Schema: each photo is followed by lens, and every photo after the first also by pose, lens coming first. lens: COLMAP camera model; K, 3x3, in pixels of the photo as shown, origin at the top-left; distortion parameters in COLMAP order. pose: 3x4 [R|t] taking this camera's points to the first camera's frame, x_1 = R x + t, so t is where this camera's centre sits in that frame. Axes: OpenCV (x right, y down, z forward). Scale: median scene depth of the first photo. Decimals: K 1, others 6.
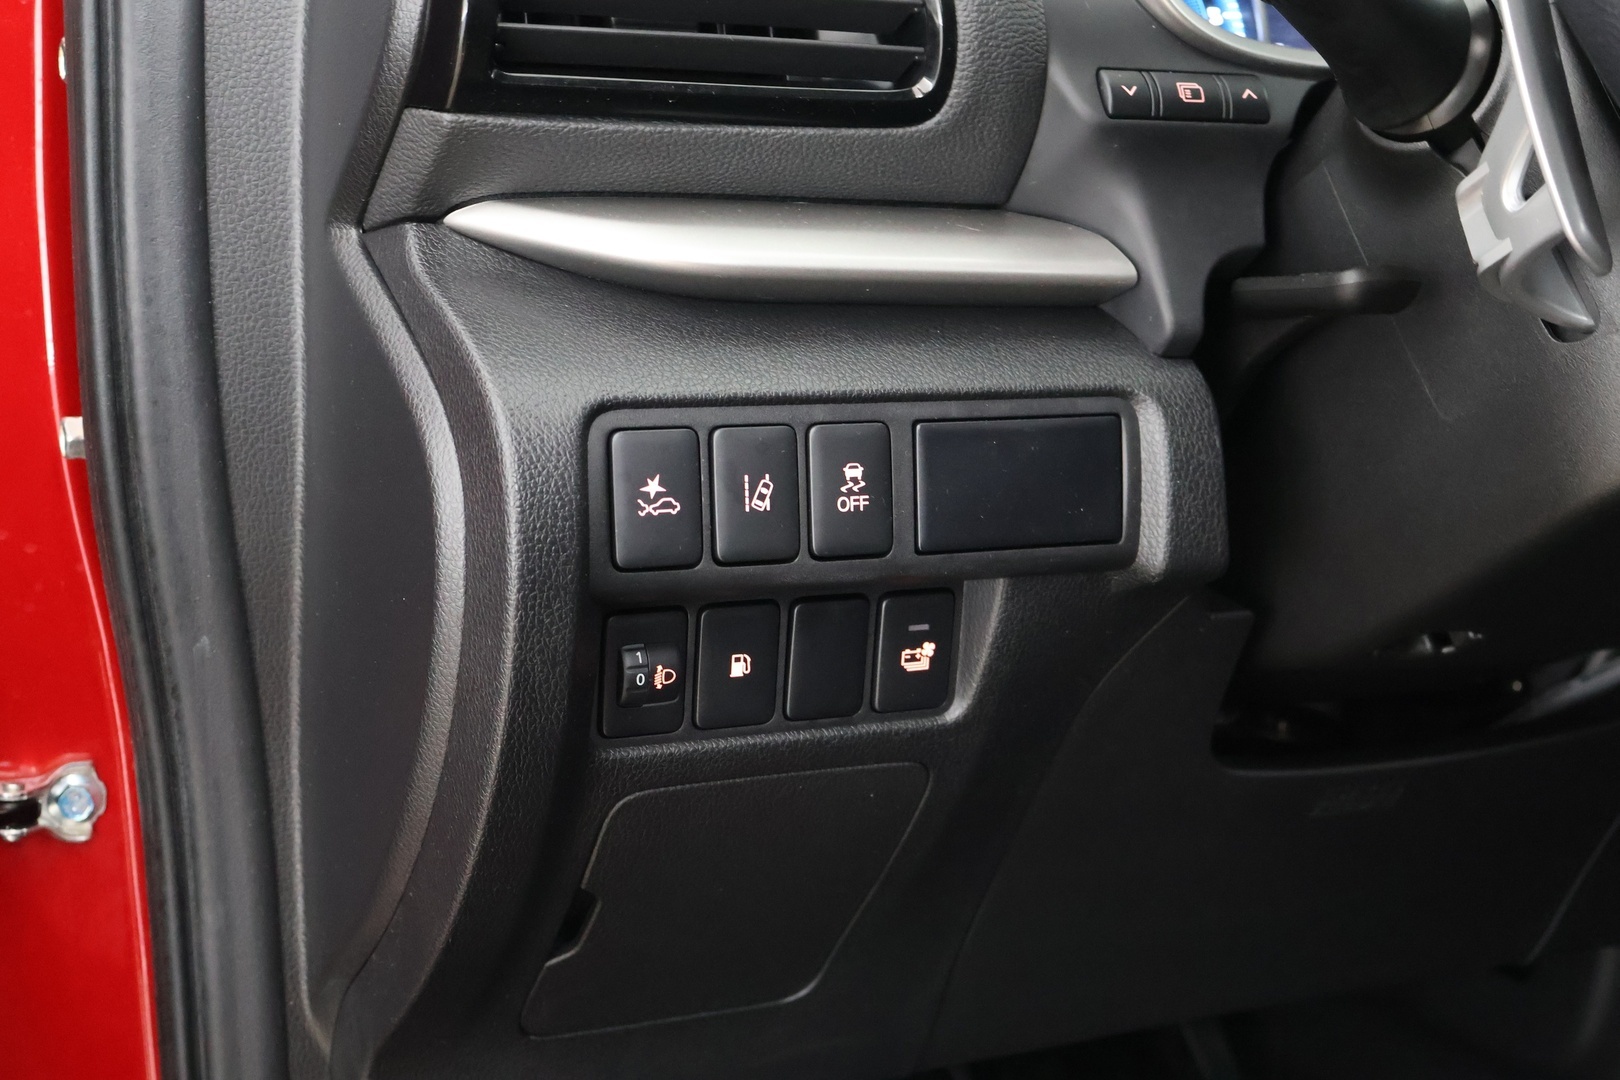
lens RADIAL K [[2225.2, 0, 809.2], [0, 2225.2, 539.5], [0, 0, 1]] dist [0.002194, 0.000000]
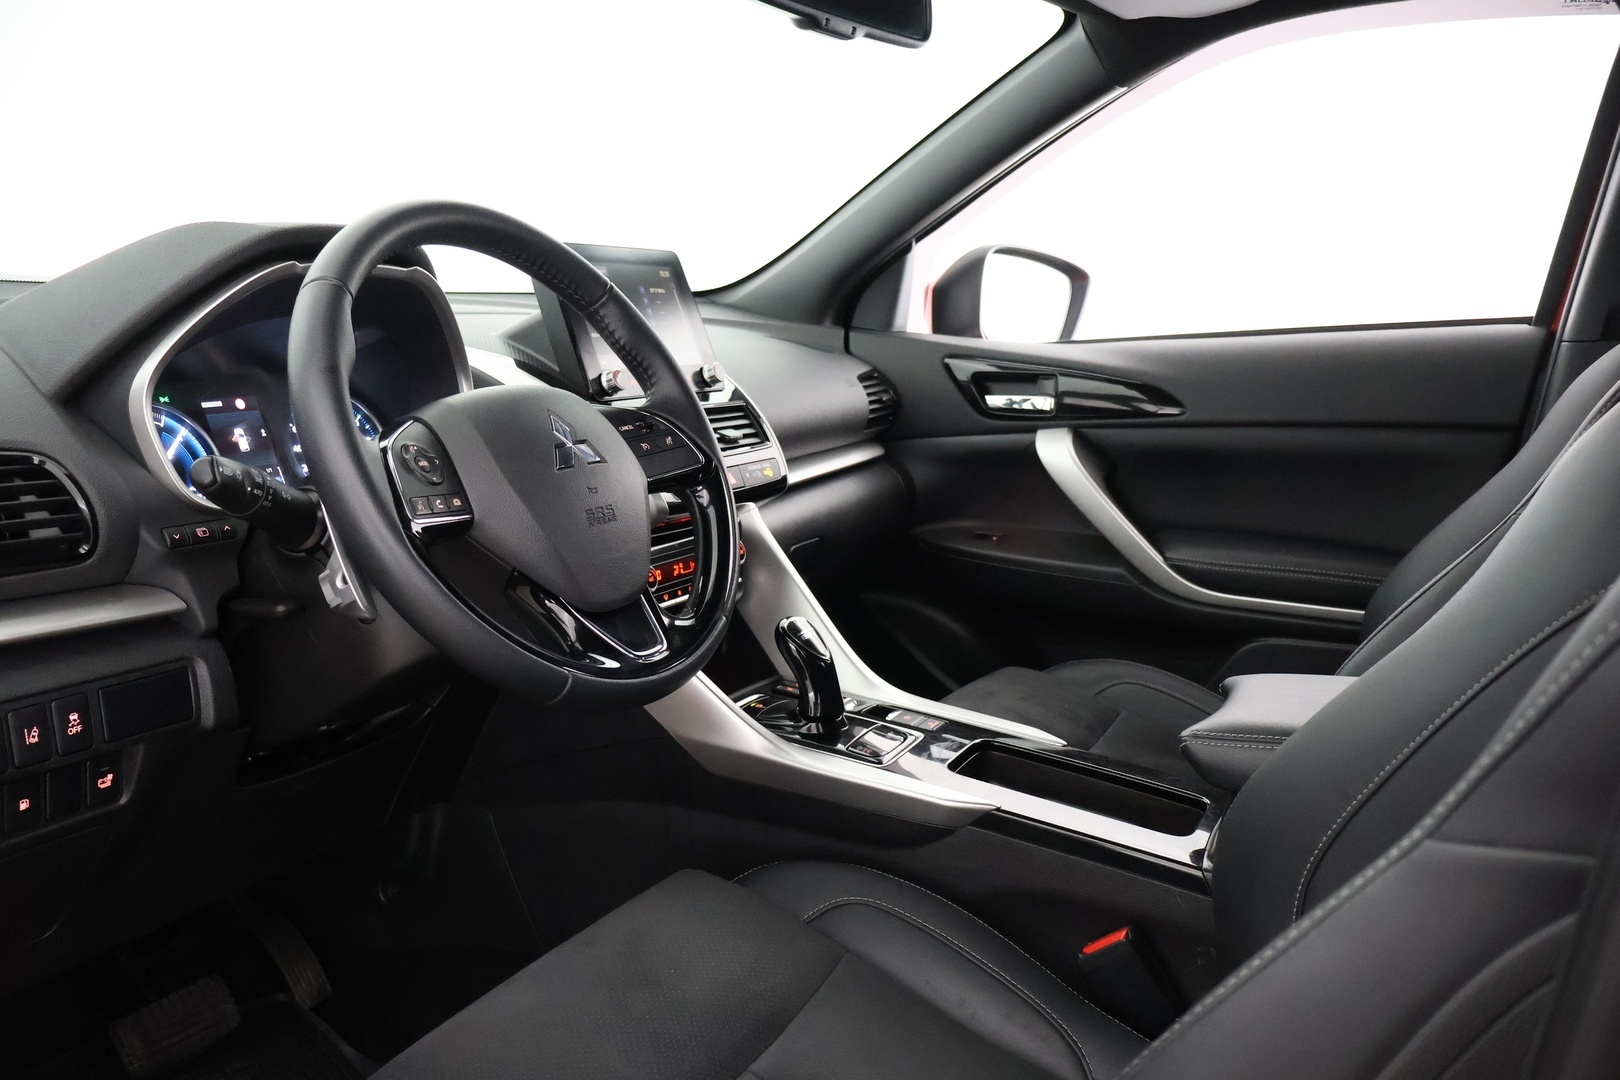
lens RADIAL K [[1363.4, 0, 809.1], [0, 1363.4, 534.8], [0, 0, 1]] dist [-0.018544, 0.008244]
pose [[0.805104, -0.107737, 0.583267, -0.162044], [0.095022, 0.994092, 0.052460, -0.212493], [-0.585473, 0.013187, 0.810584, -0.595586]]
